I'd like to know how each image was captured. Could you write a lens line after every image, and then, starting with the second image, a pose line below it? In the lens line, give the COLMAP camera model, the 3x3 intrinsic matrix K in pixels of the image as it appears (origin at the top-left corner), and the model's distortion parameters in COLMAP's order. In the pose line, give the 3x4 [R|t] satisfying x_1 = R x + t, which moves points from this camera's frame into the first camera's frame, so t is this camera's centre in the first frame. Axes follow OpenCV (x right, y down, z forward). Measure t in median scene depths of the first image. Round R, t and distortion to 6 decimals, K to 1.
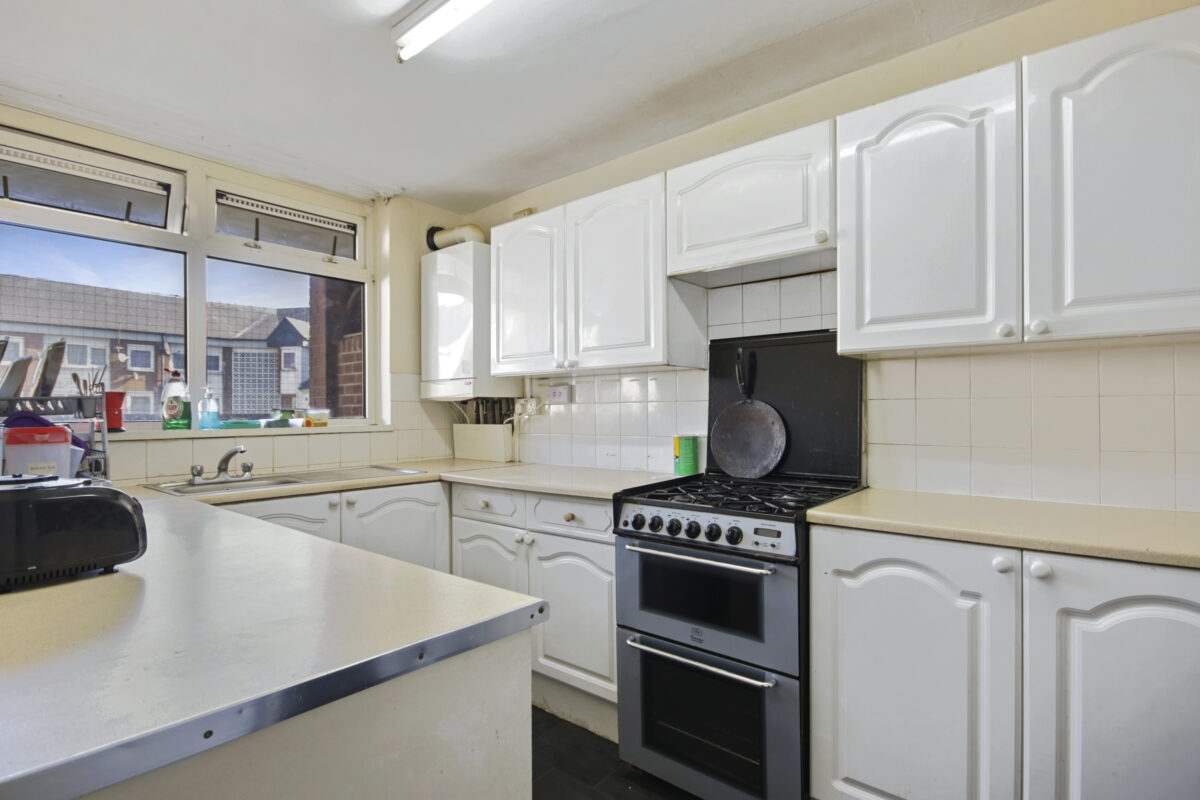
lens RADIAL K [[567.8, 0, 623.7], [0, 567.8, 416.1], [0, 0, 1]] dist [0.007565, 0.001297]
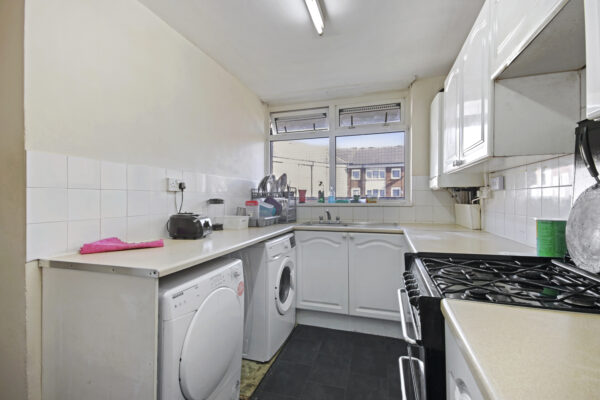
lens RADIAL K [[283.9, 0, 297.3], [0, 283.9, 201.4], [0, 0, 1]] dist [0.007565, 0.001297]
pose [[0.368983, 0.018973, -0.929243, 0.410299], [-0.005704, 0.999819, 0.018149, -0.005913], [0.929419, -0.001397, 0.369024, 0.356932]]
